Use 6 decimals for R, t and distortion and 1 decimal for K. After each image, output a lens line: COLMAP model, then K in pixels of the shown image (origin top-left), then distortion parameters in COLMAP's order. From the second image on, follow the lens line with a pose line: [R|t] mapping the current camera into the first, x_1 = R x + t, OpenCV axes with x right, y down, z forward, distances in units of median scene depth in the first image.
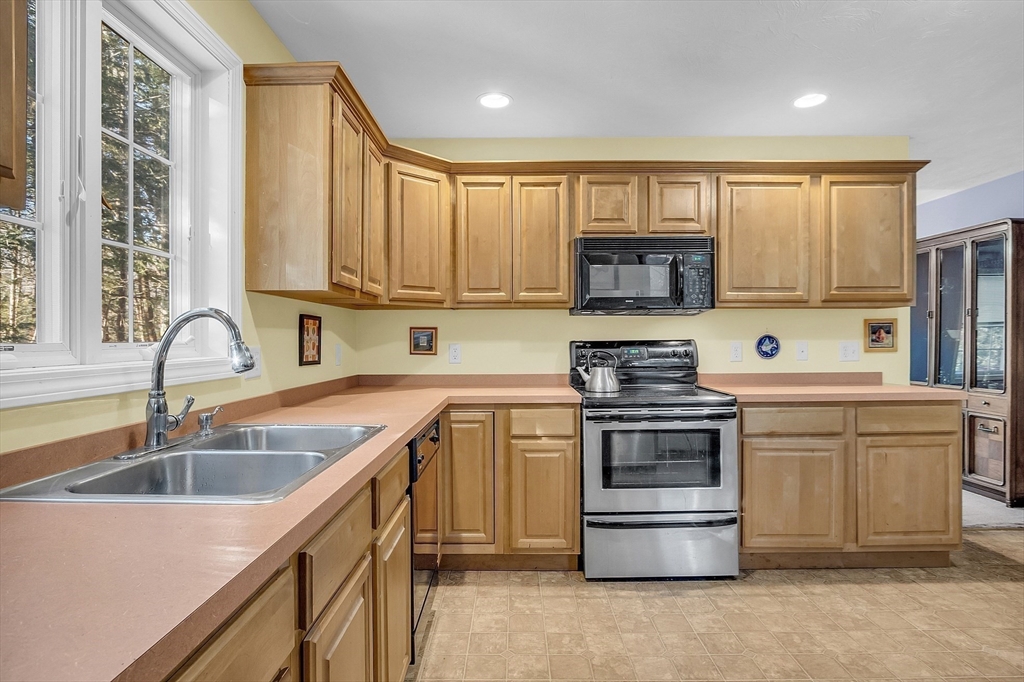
lens RADIAL K [[543.3, 0, 512.0], [0, 543.3, 341.0], [0, 0, 1]] dist [-0.011978, -0.000188]
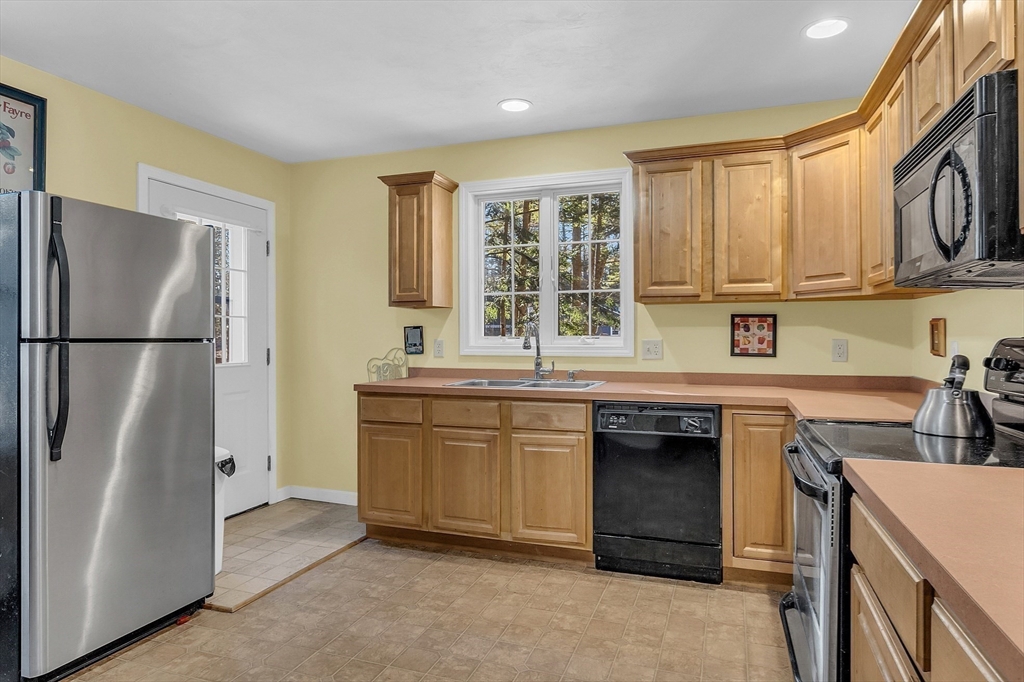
lens RADIAL K [[616.4, 0, 512.0], [0, 616.4, 341.0], [0, 0, 1]] dist [-0.014473, -0.000482]
pose [[-0.330015, 0.014545, -0.943864, 1.015639], [0.003060, 0.999893, 0.014339, -0.009617], [0.943971, 0.001844, -0.330024, 0.924836]]
